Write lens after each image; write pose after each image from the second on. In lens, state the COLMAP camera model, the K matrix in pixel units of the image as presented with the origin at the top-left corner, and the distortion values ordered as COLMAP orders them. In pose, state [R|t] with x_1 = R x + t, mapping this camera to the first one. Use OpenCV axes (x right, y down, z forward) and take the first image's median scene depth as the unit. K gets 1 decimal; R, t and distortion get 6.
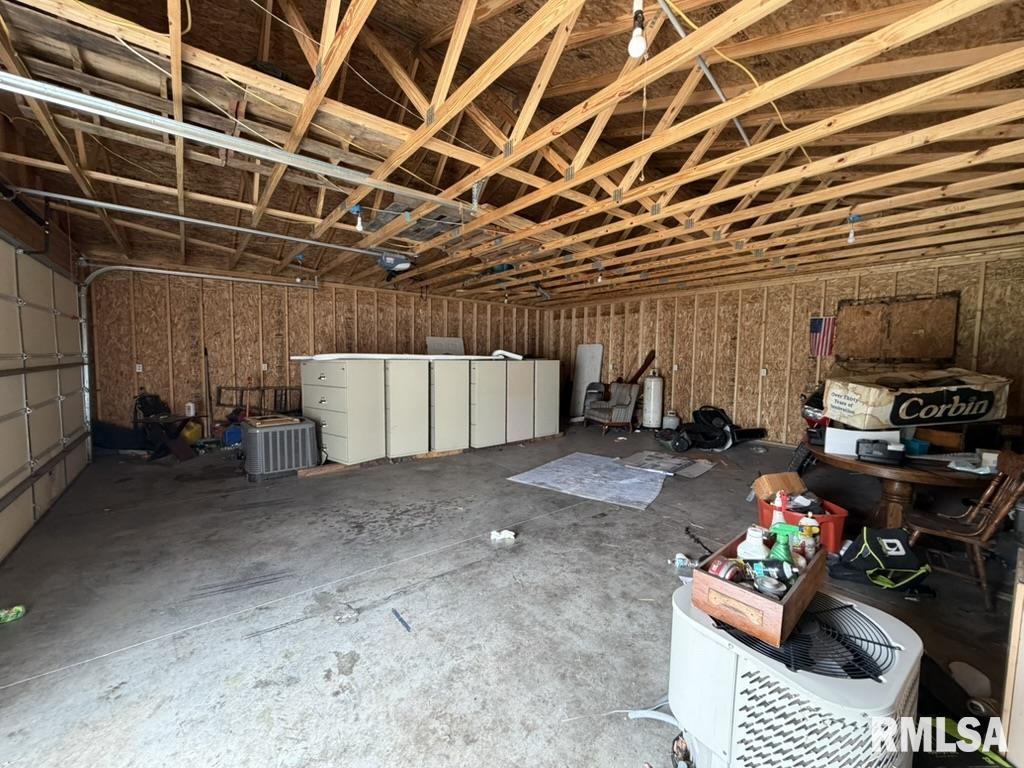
lens RADIAL K [[410.1, 0, 510.6], [0, 410.1, 382.7], [0, 0, 1]] dist [-0.001521, -0.000048]
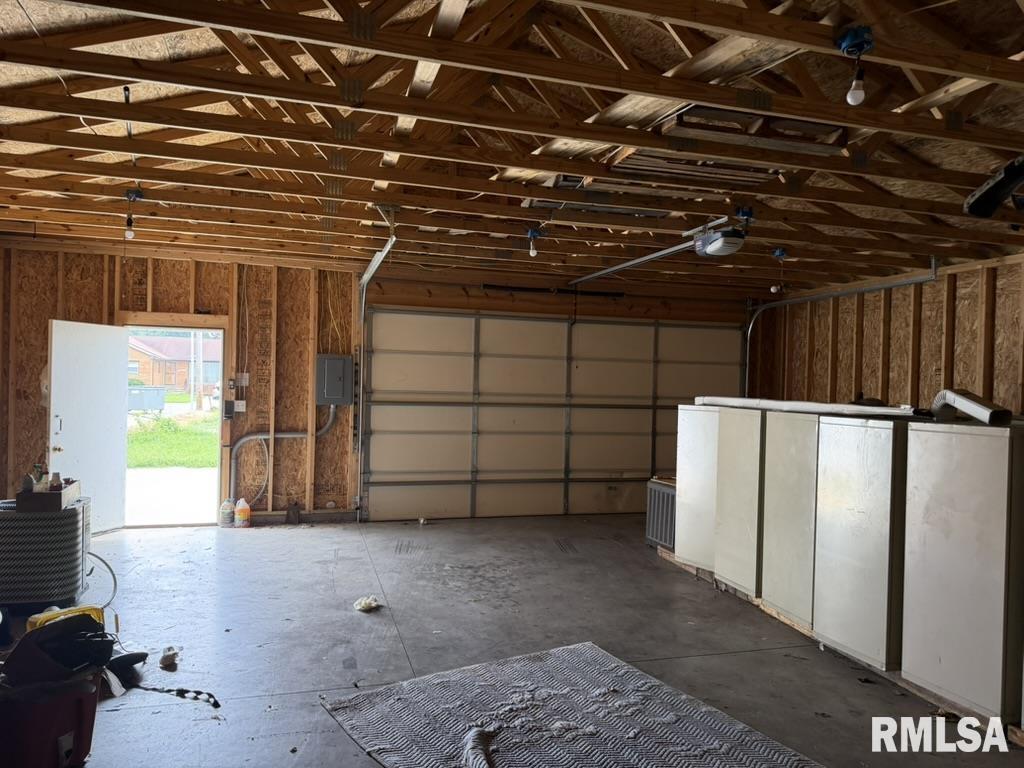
lens RADIAL K [[738.4, 0, 512.3], [0, 738.4, 385.9], [0, 0, 1]] dist [0.013894, -0.025947]
pose [[-0.377509, -0.022374, -0.925736, 1.098216], [-0.101324, 0.994703, 0.017279, -0.099811], [0.920446, 0.100323, -0.377776, 1.564137]]
